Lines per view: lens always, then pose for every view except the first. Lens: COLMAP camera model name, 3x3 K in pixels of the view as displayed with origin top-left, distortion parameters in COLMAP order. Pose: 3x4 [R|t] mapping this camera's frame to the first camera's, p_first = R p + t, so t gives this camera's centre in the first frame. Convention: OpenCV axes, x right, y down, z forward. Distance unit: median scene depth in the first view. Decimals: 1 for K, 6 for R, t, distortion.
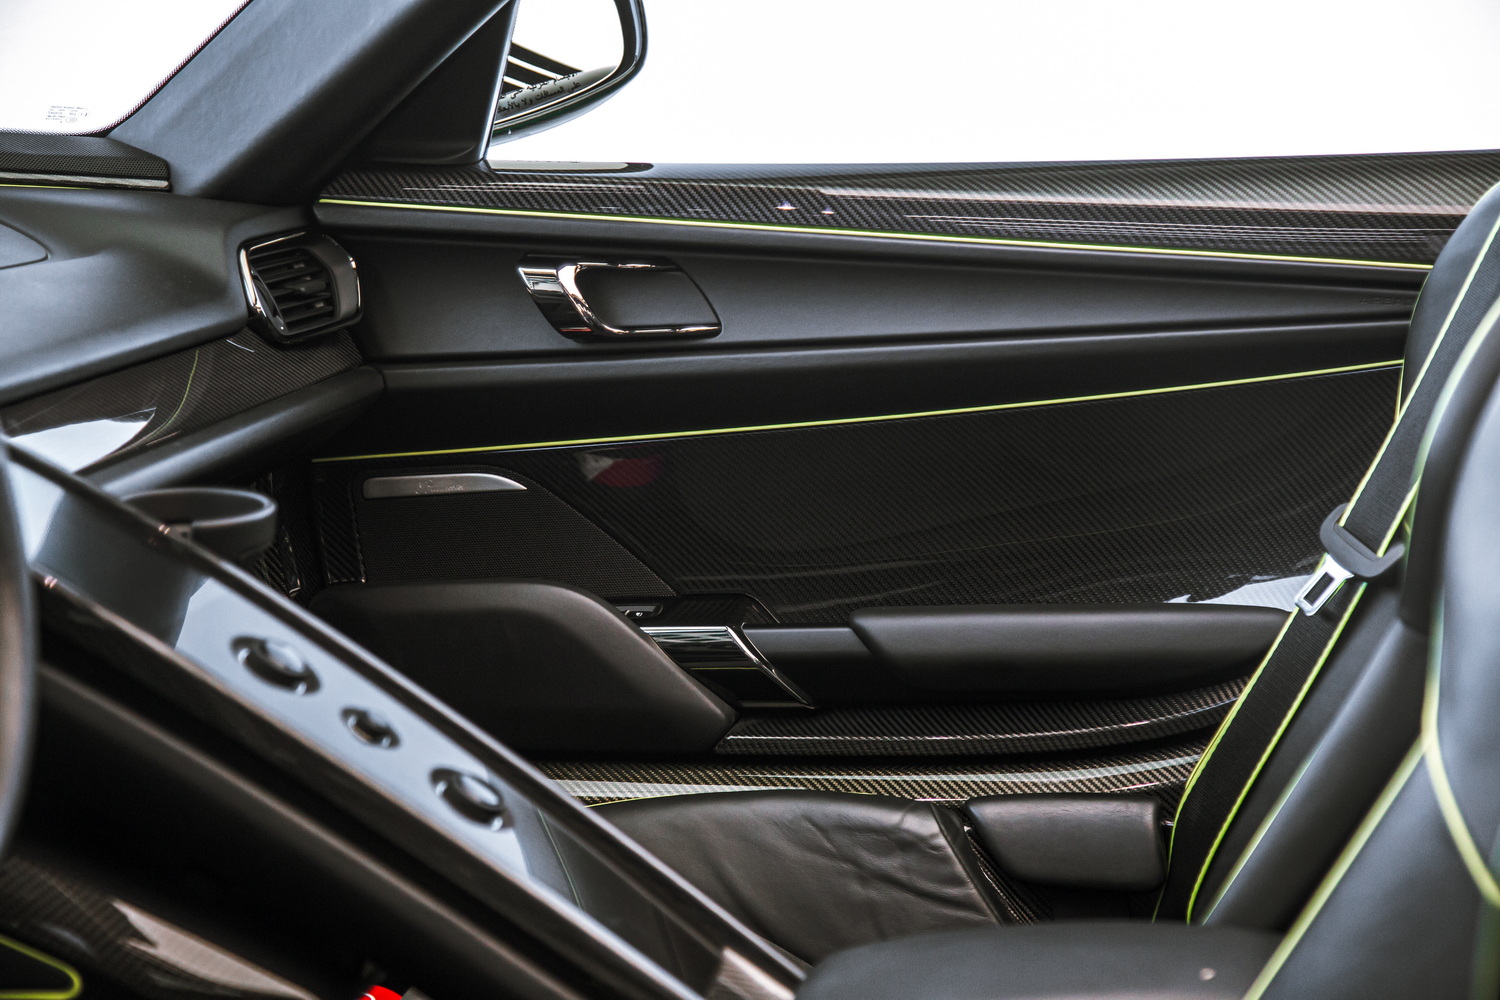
lens RADIAL K [[3115.6, 0, 750.0], [0, 3115.6, 500.0], [0, 0, 1]] dist [0.355425, 0.093120]
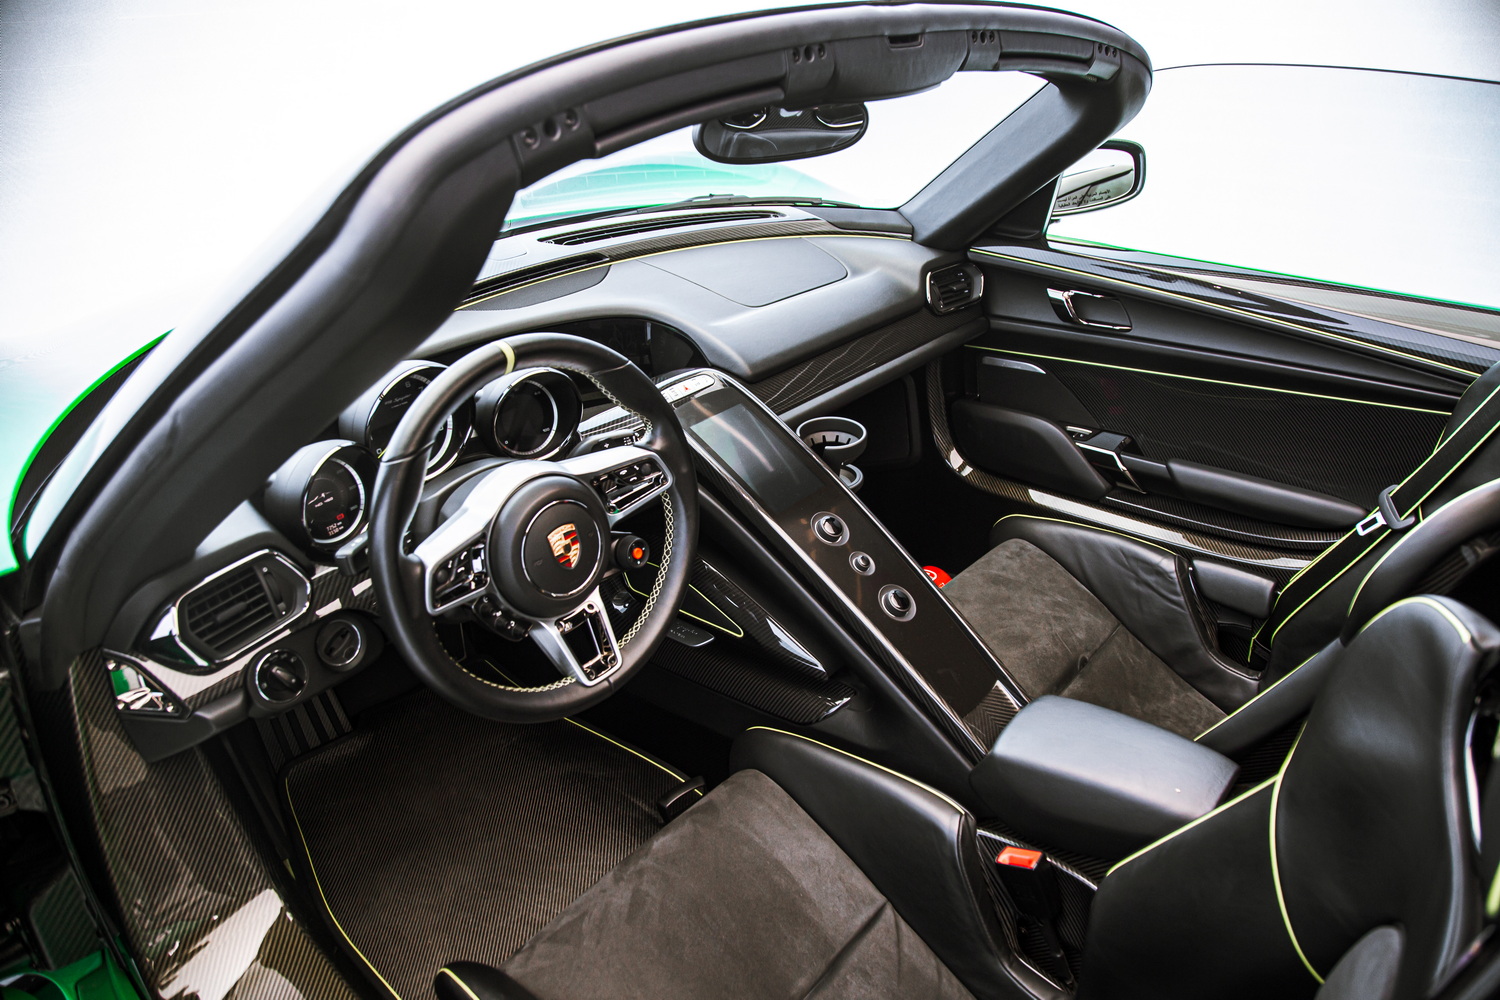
lens RADIAL K [[1031.7, 0, 750.0], [0, 1031.7, 500.0], [0, 0, 1]] dist [-0.145523, 0.129489]
pose [[0.872286, 0.217539, -0.437942, 0.099971], [-0.069108, 0.941449, 0.329997, -0.164724], [0.484088, -0.257587, 0.836247, 0.234395]]
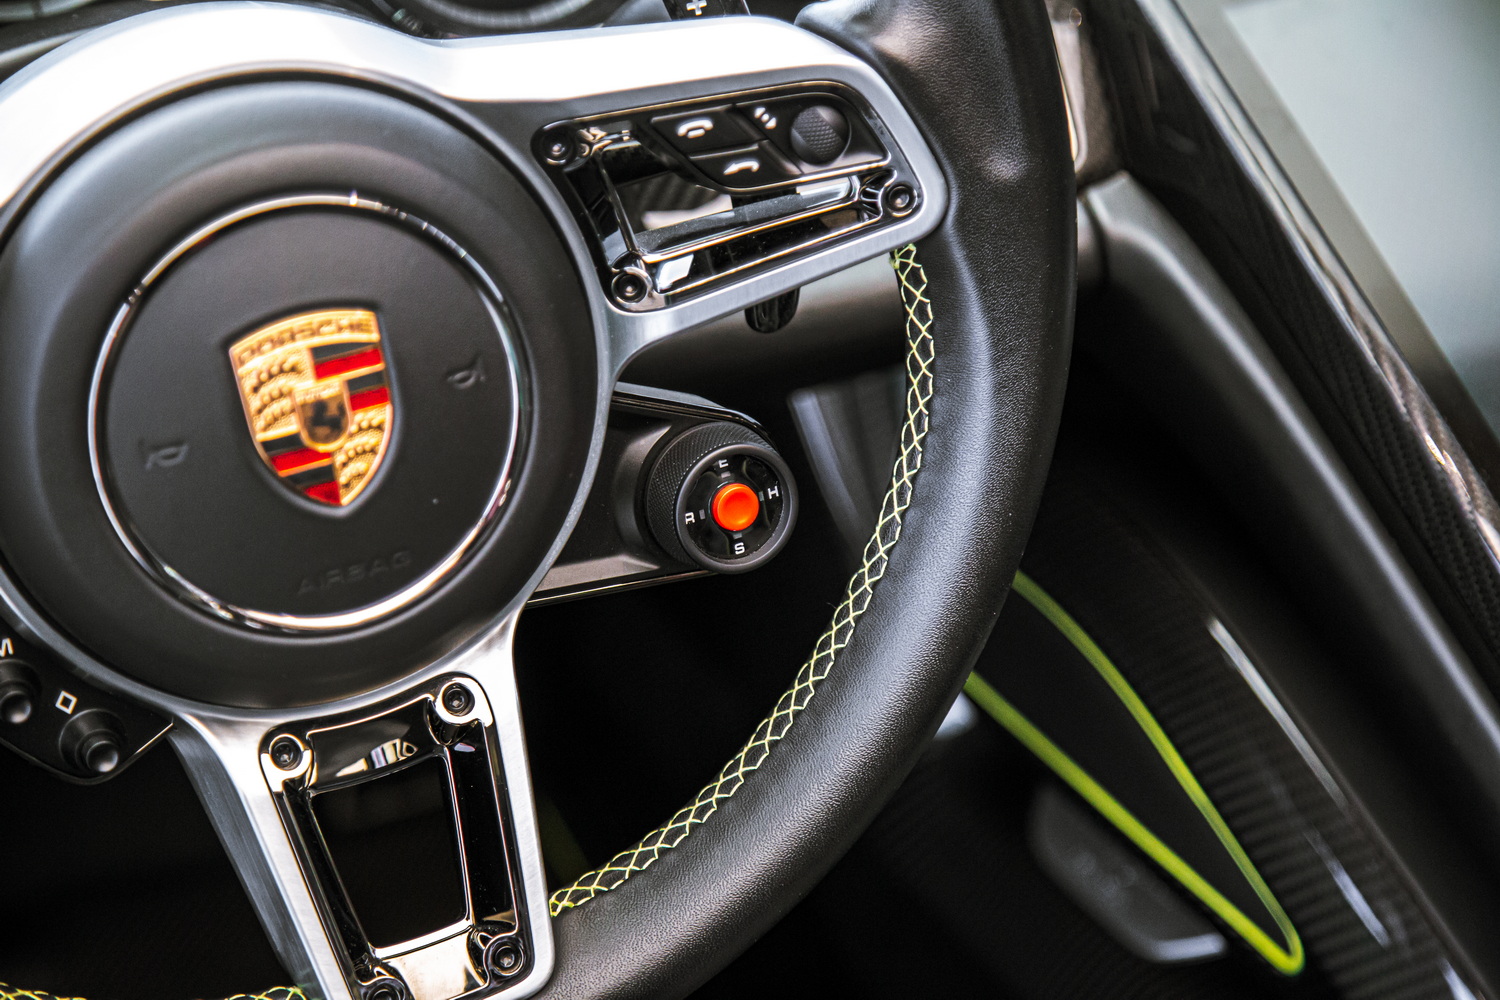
lens RADIAL K [[3104.0, 0, 750.0], [0, 3104.0, 500.0], [0, 0, 1]] dist [0.236186, 0.077559]
pose [[0.596191, 0.385588, -0.704186, 0.076037], [-0.100074, 0.905967, 0.411350, -0.110011], [0.796581, -0.174772, 0.578717, 0.428352]]
